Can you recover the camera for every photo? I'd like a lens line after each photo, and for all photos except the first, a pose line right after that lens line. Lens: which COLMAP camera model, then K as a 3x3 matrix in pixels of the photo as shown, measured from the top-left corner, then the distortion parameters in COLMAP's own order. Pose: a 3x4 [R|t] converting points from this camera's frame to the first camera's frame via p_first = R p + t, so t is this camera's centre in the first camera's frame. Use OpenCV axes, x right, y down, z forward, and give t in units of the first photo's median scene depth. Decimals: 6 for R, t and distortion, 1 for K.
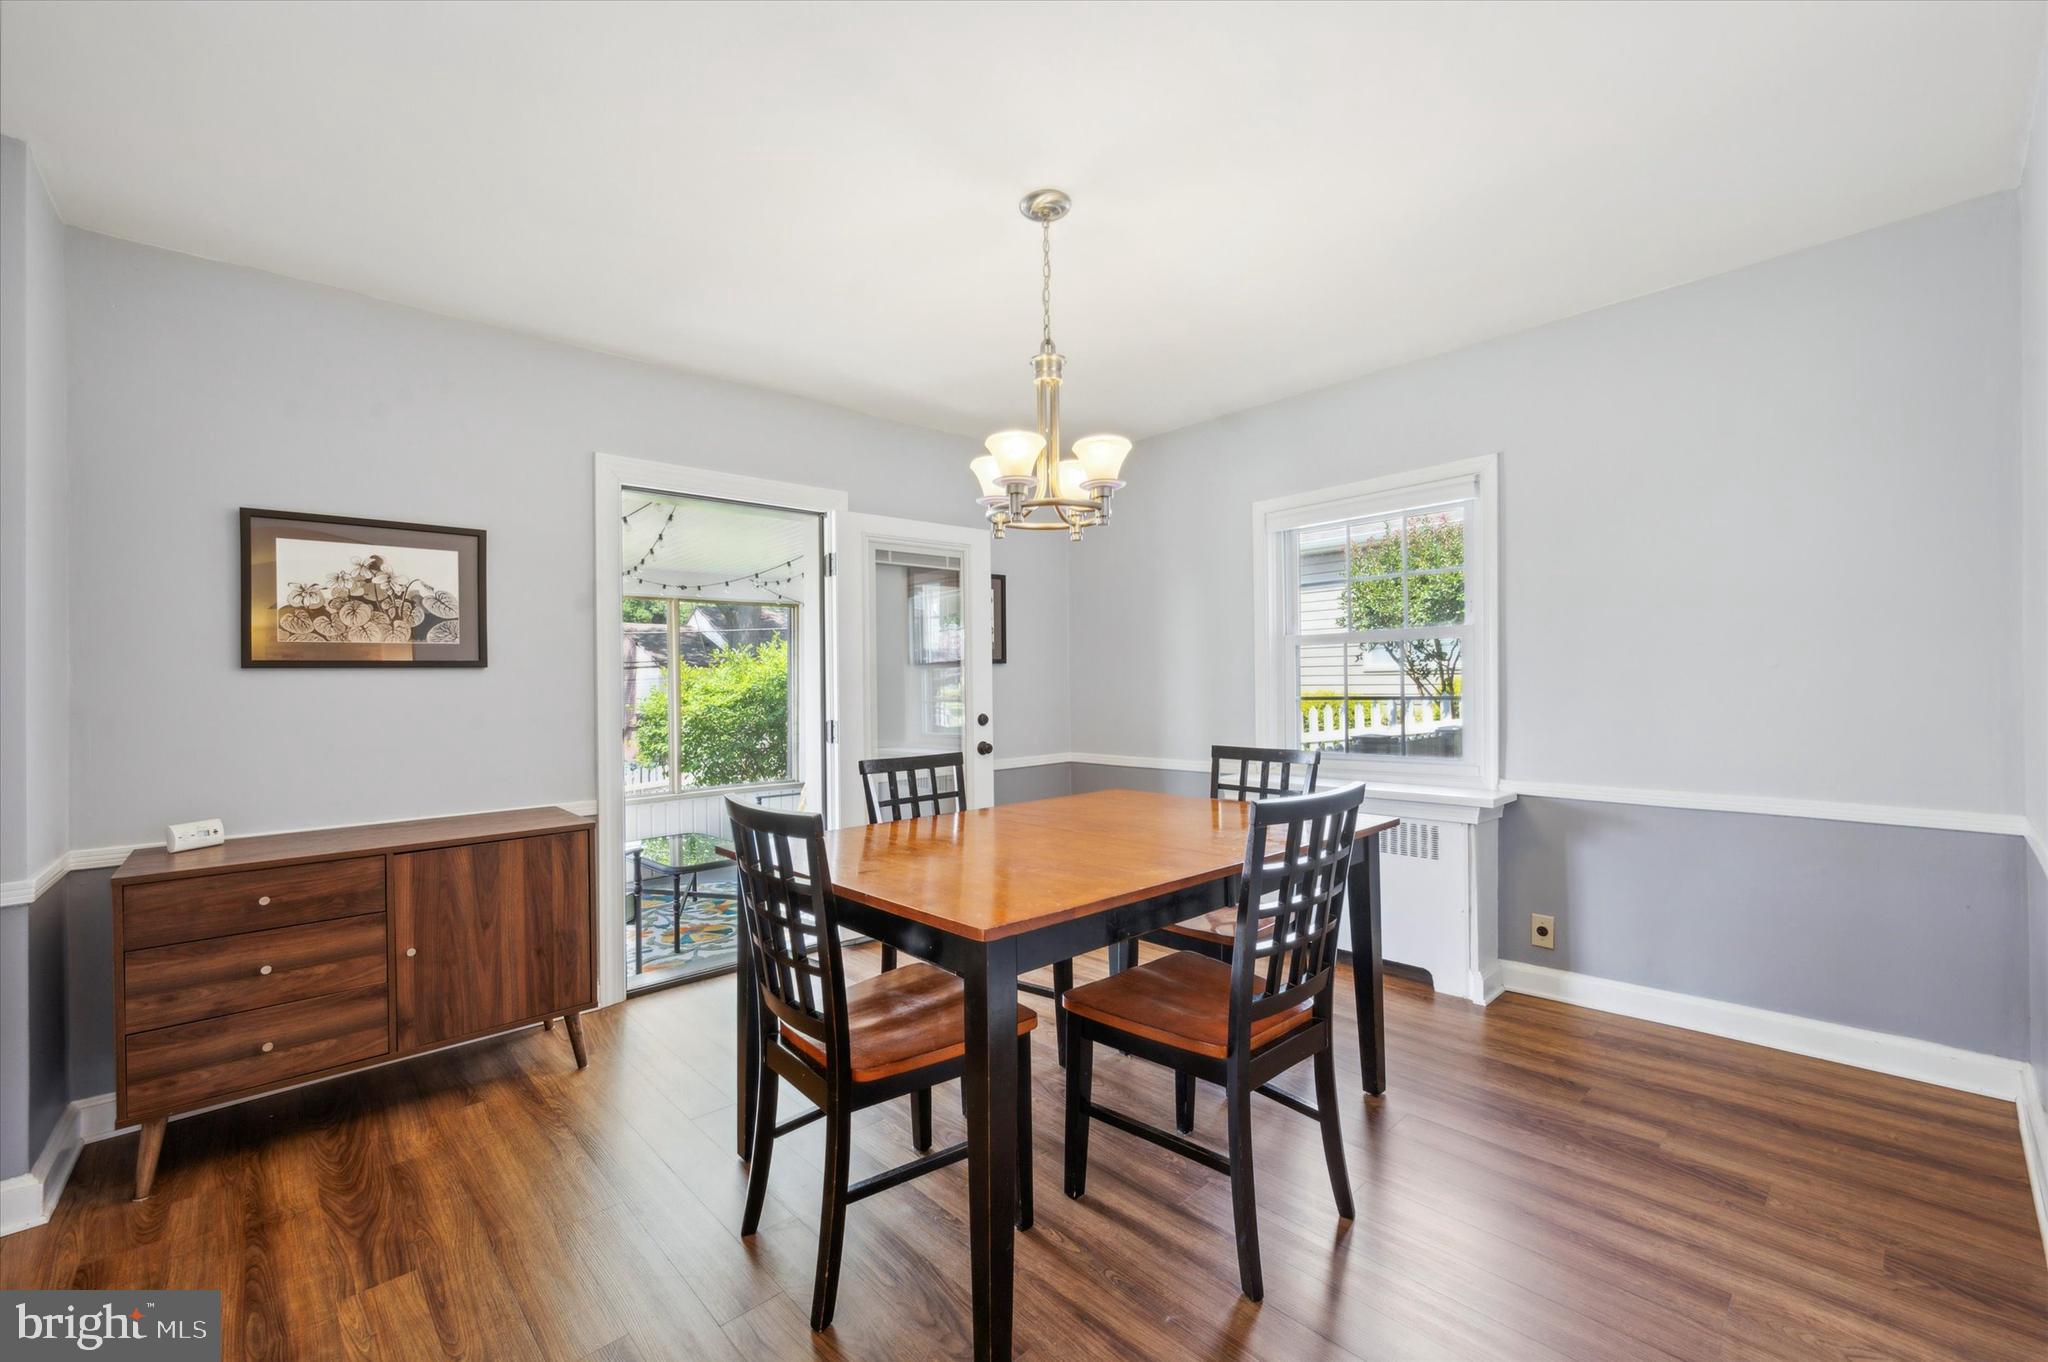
lens RADIAL K [[838.7, 0, 1022.9], [0, 838.7, 670.3], [0, 0, 1]] dist [-0.001867, 0.003229]
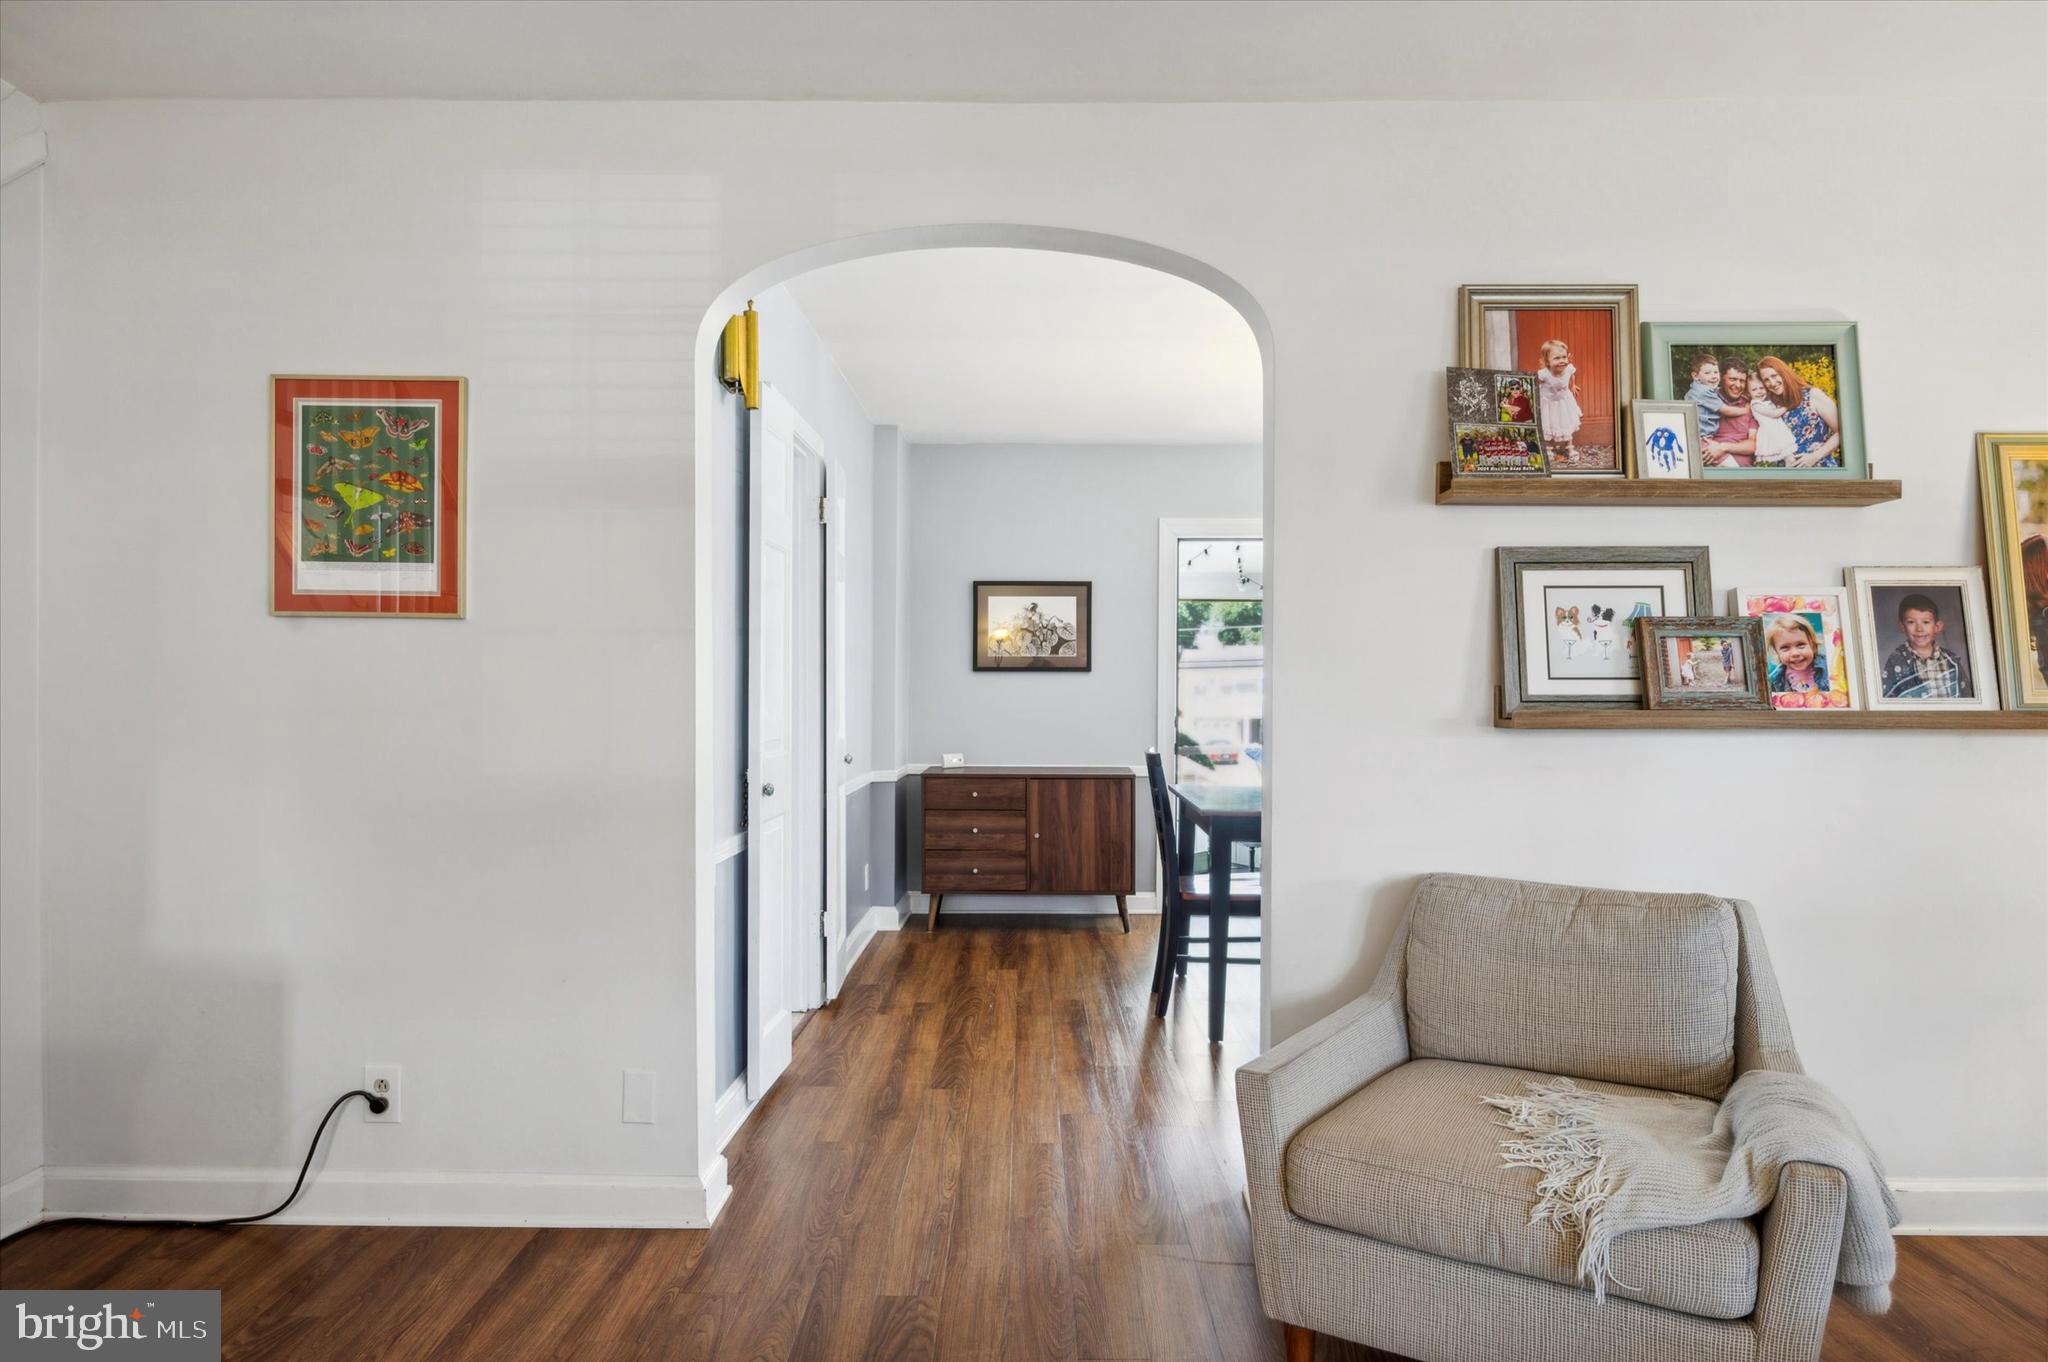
lens RADIAL K [[903.4, 0, 1024.0], [0, 903.4, 681.0], [0, 0, 1]] dist [-0.000814, 0.000193]
pose [[0.748308, 0.013895, -0.663206, 0.446693], [-0.009264, 0.999902, 0.010496, -0.003377], [0.663287, -0.001711, 0.748363, -0.382743]]
